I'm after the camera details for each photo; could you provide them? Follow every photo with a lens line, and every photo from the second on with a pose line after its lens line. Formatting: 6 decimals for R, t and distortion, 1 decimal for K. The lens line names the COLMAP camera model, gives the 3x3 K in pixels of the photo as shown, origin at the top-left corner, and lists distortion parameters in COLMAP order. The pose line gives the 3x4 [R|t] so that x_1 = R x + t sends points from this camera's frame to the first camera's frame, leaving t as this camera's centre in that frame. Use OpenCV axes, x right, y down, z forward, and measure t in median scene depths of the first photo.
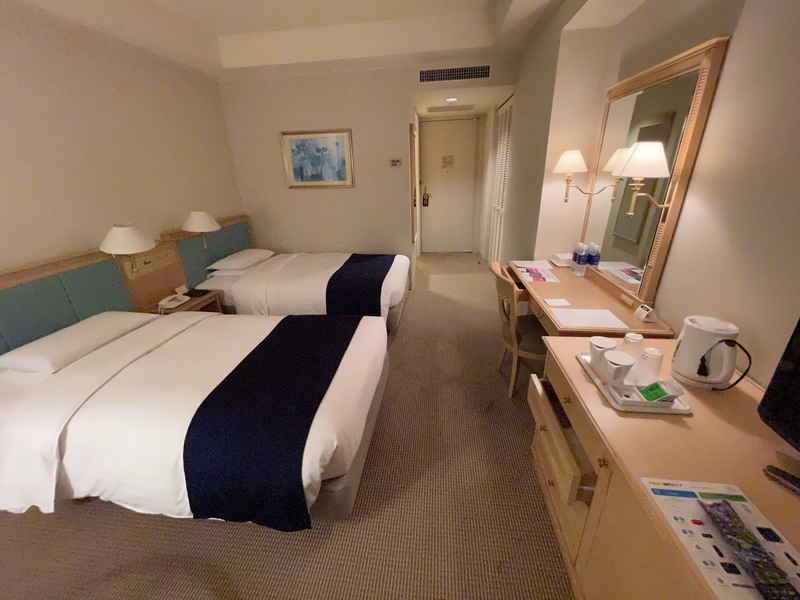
lens RADIAL K [[319.9, 0, 397.0], [0, 319.9, 299.5], [0, 0, 1]] dist [-0.003227, -0.000054]
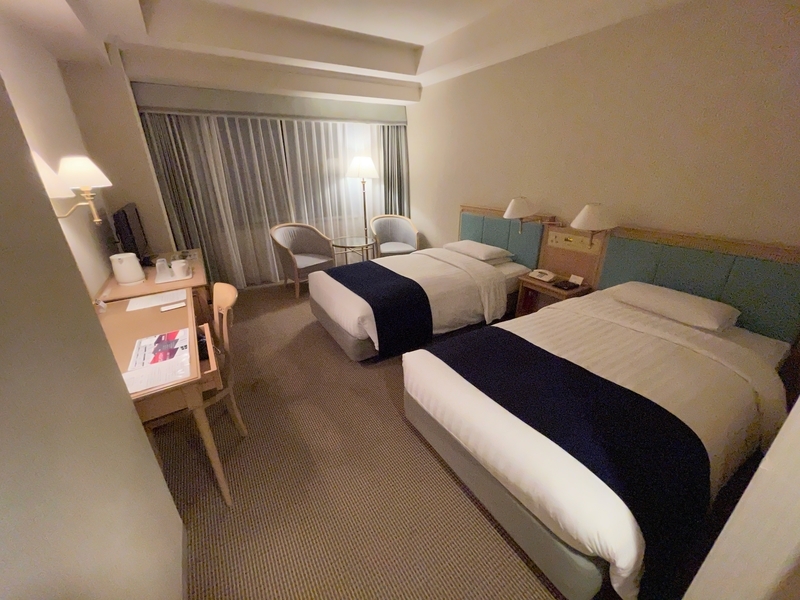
lens RADIAL K [[319.9, 0, 394.3], [0, 319.9, 301.1], [0, 0, 1]] dist [-0.003227, -0.000054]
pose [[-0.780174, 0.284725, -0.557010, 0.416048], [-0.191609, 0.738852, 0.646053, -0.652845], [0.595495, 0.610762, -0.521877, 1.580172]]
